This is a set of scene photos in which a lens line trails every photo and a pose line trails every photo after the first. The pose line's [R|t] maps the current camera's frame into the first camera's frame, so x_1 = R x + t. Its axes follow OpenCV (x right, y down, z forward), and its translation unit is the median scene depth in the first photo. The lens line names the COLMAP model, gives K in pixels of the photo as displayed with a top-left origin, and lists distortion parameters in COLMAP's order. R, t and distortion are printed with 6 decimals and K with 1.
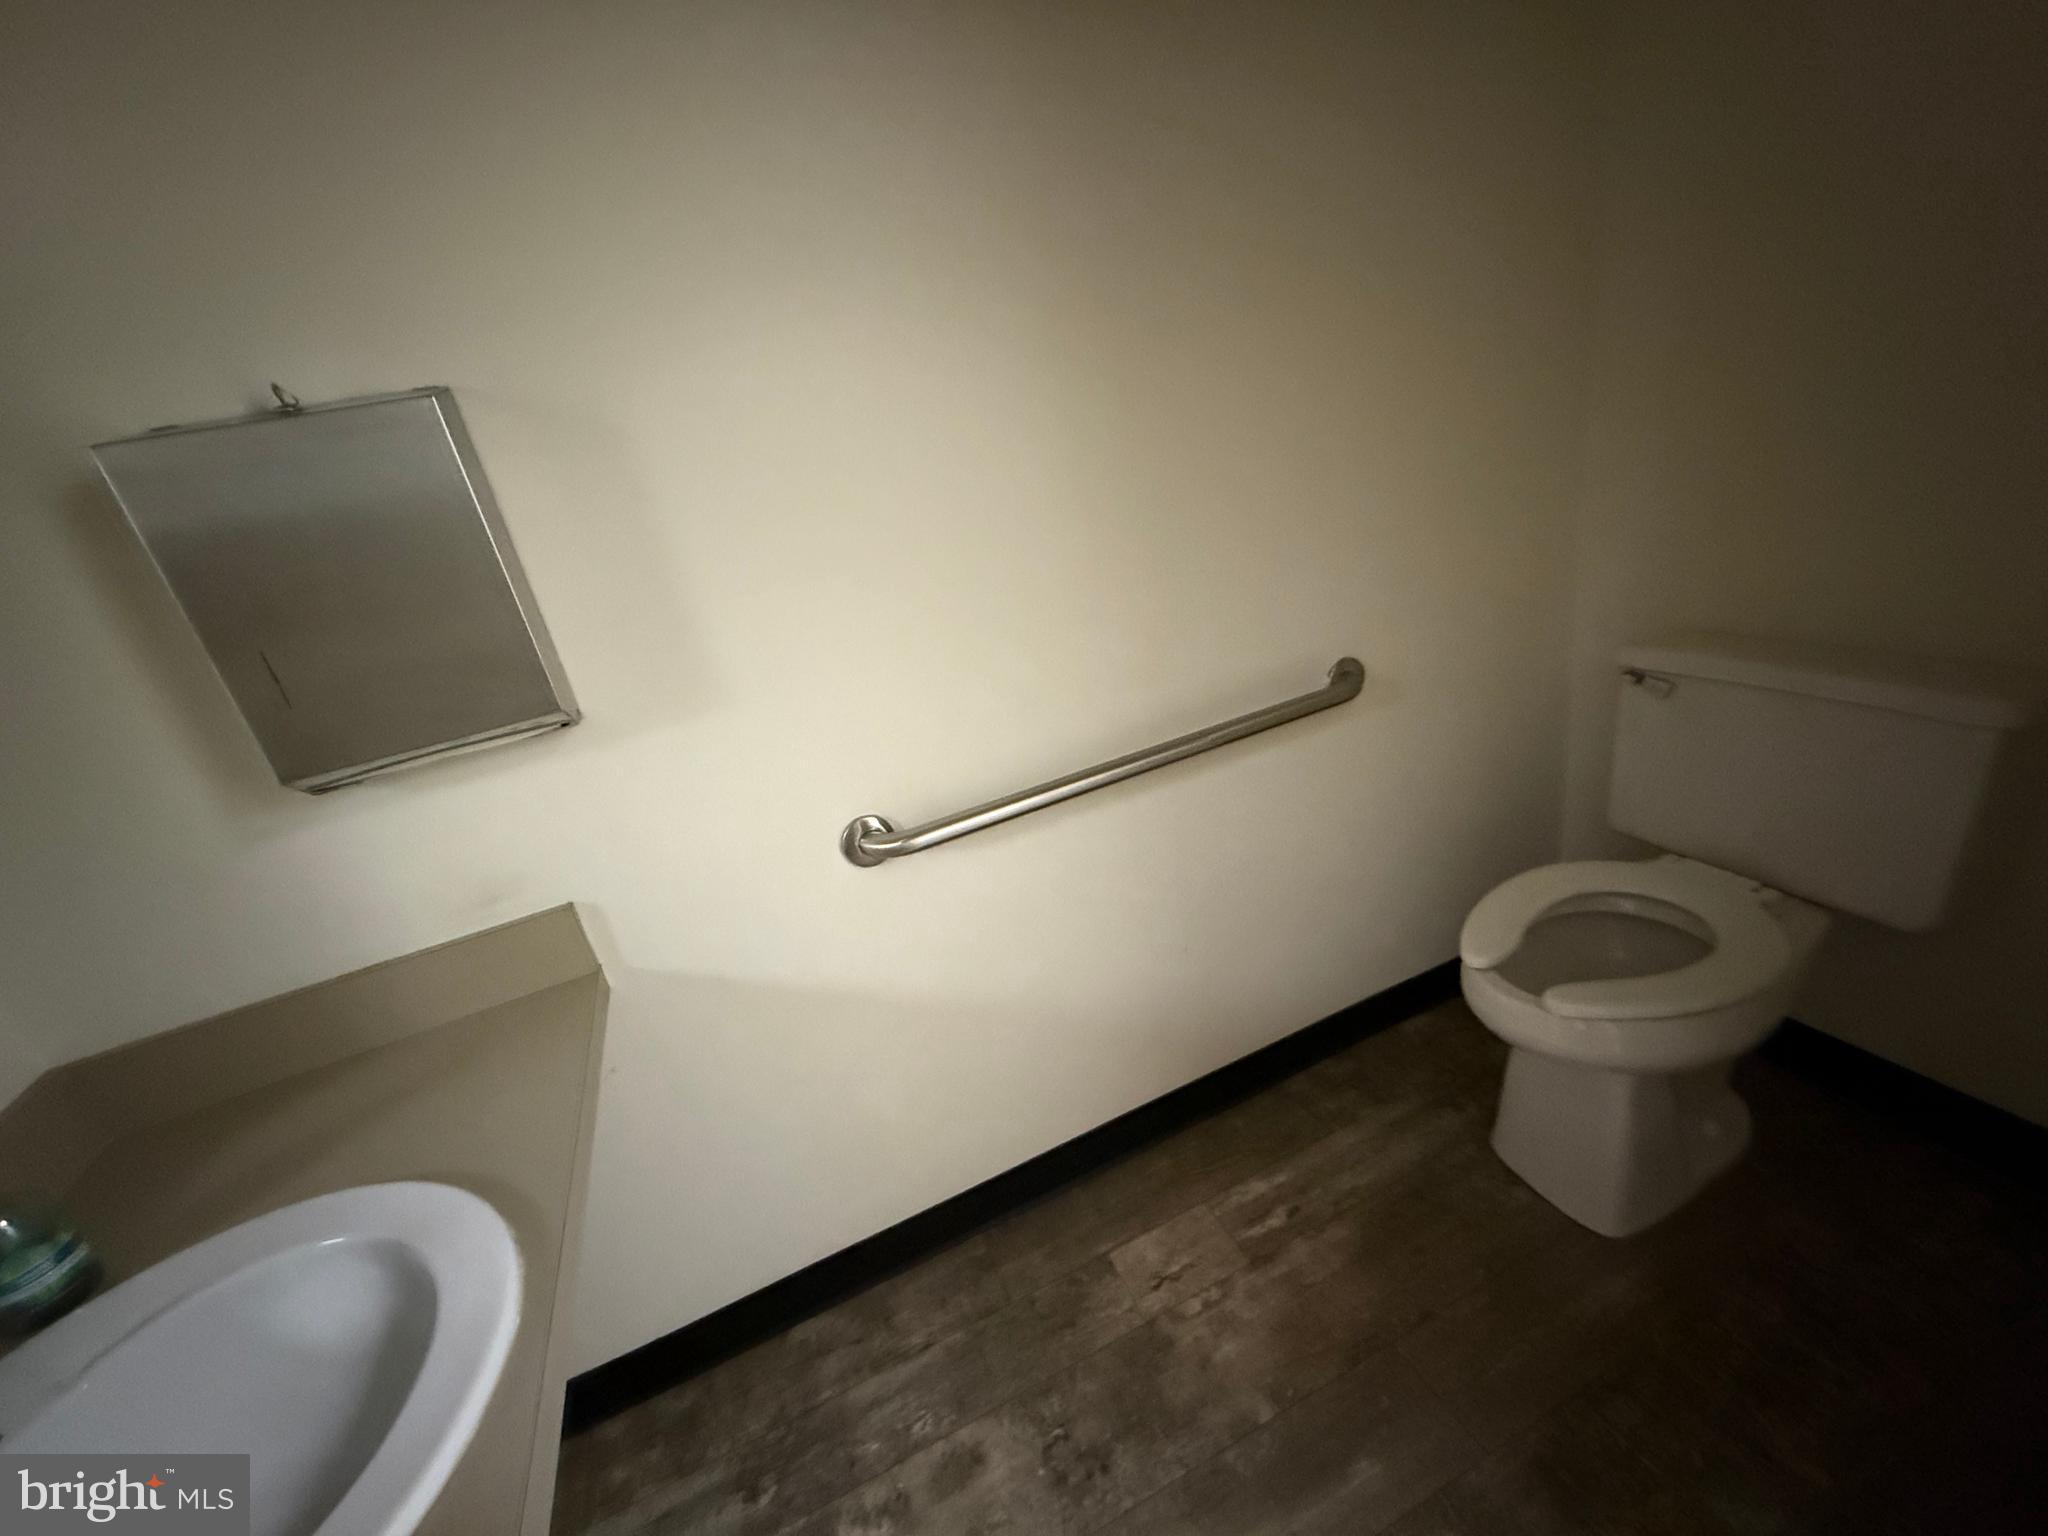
lens RADIAL K [[817.9, 0, 1013.8], [0, 817.9, 774.9], [0, 0, 1]] dist [0.001809, -0.000399]
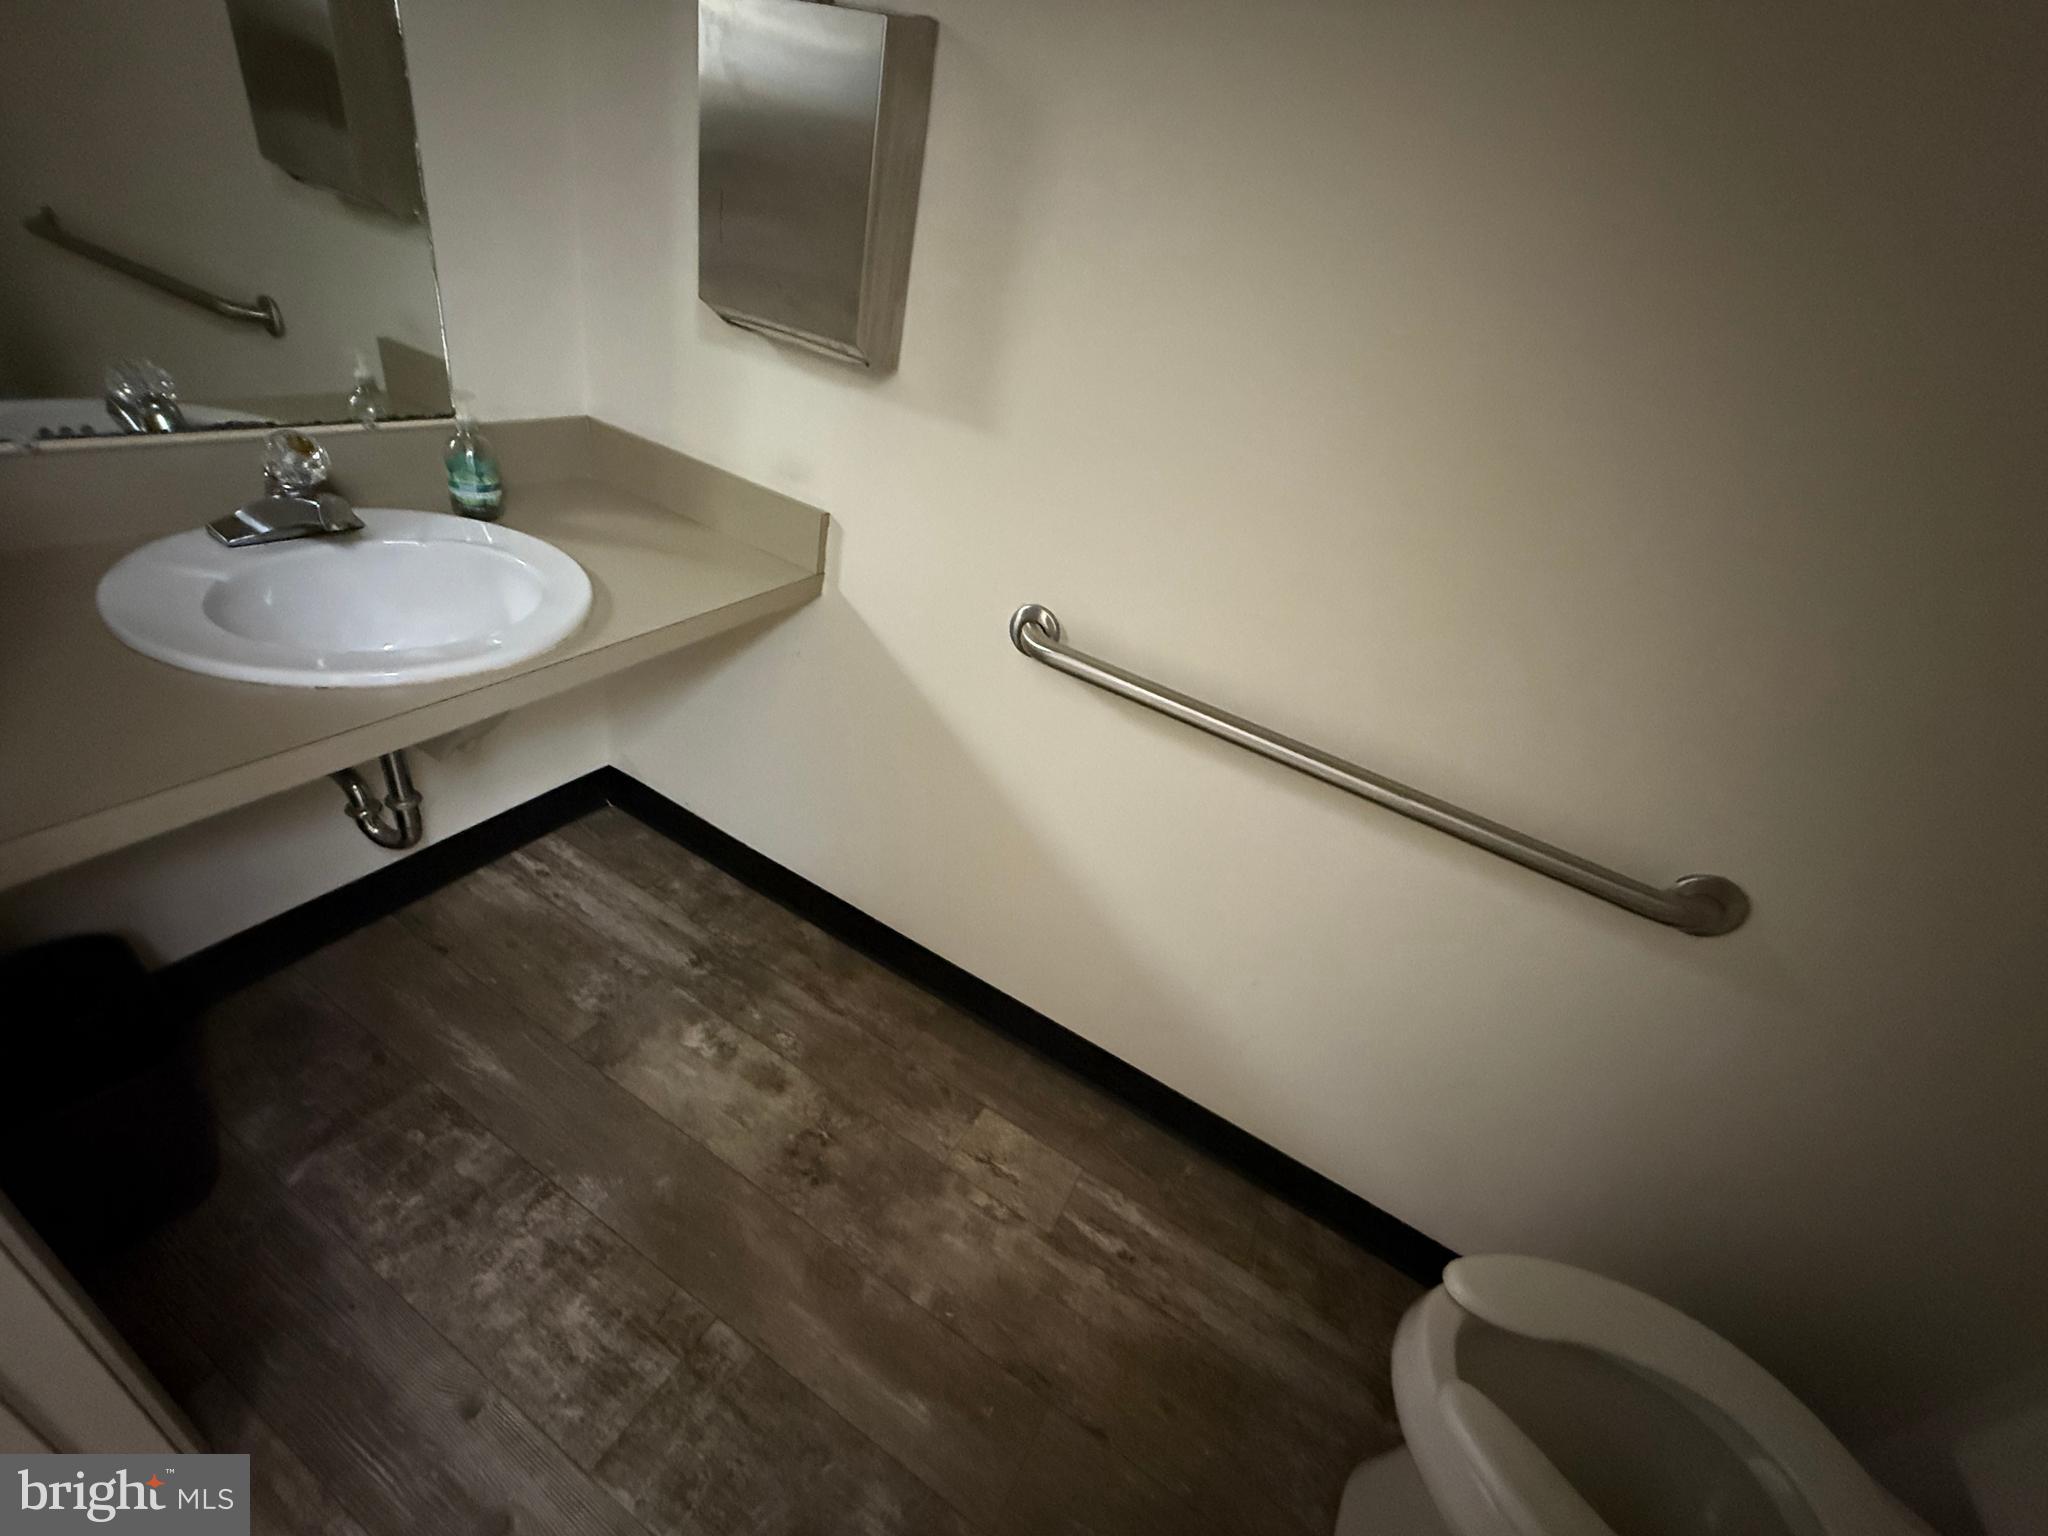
lens RADIAL K [[817.9, 0, 1018.0], [0, 817.9, 776.4], [0, 0, 1]] dist [0.001809, -0.000399]
pose [[0.571626, 0.672363, -0.470289, 0.377212], [-0.576863, 0.736918, 0.352393, -0.120772], [0.583500, 0.069856, 0.809103, 0.175556]]
